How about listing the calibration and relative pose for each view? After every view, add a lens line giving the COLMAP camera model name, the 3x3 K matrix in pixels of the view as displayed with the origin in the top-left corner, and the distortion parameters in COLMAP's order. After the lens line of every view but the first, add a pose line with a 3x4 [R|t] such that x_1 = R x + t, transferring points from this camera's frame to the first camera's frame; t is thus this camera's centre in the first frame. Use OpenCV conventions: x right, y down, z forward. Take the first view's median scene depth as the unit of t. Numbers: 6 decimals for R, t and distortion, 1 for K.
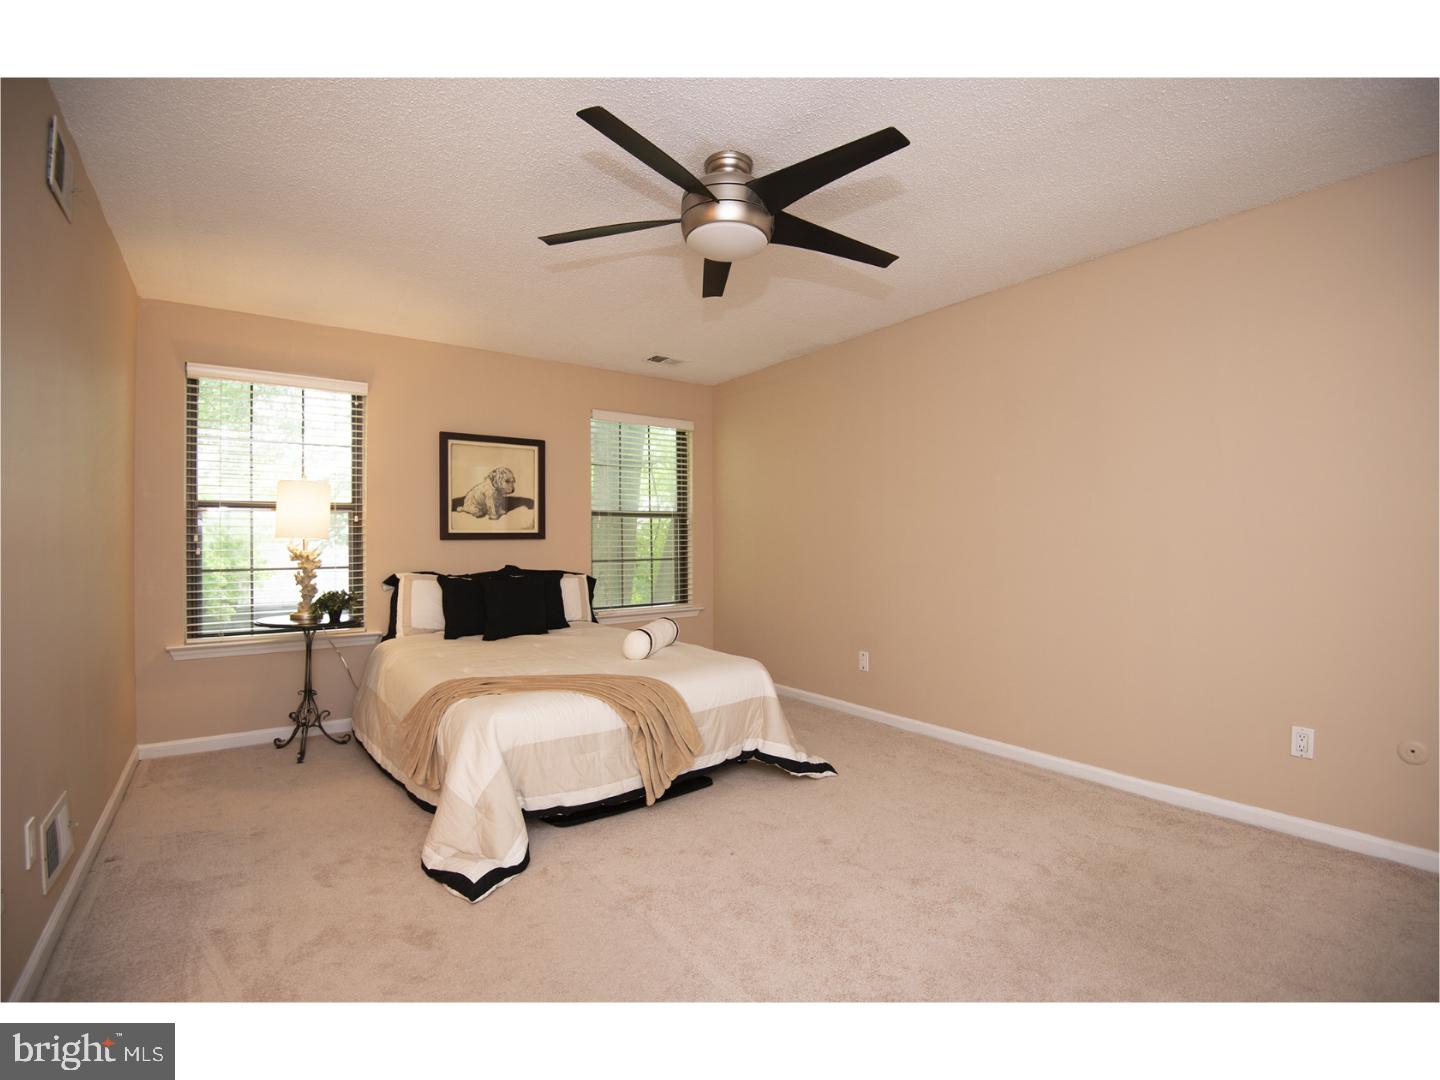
lens RADIAL K [[659.1, 0, 733.7], [0, 659.1, 541.6], [0, 0, 1]] dist [-0.040662, -0.001106]
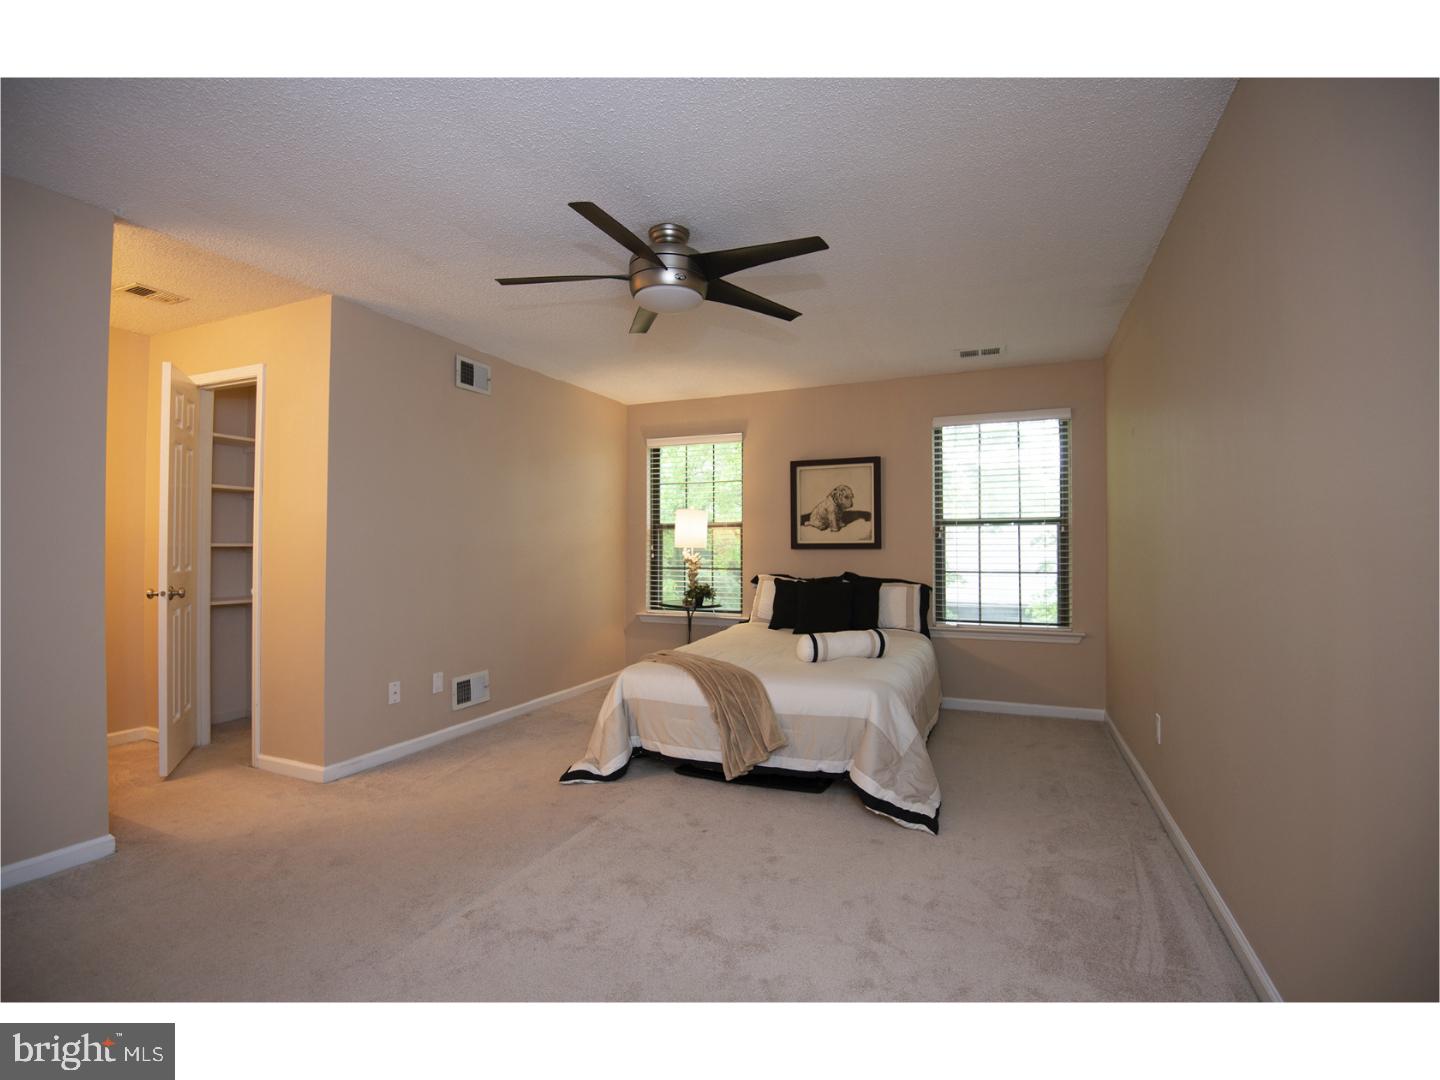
lens RADIAL K [[659.1, 0, 733.7], [0, 659.1, 541.6], [0, 0, 1]] dist [-0.040662, -0.001106]
pose [[0.493740, -0.009224, -0.869561, 0.549230], [-0.008407, 0.999846, -0.015379, 0.002981], [0.869569, 0.014904, 0.493586, 0.281396]]
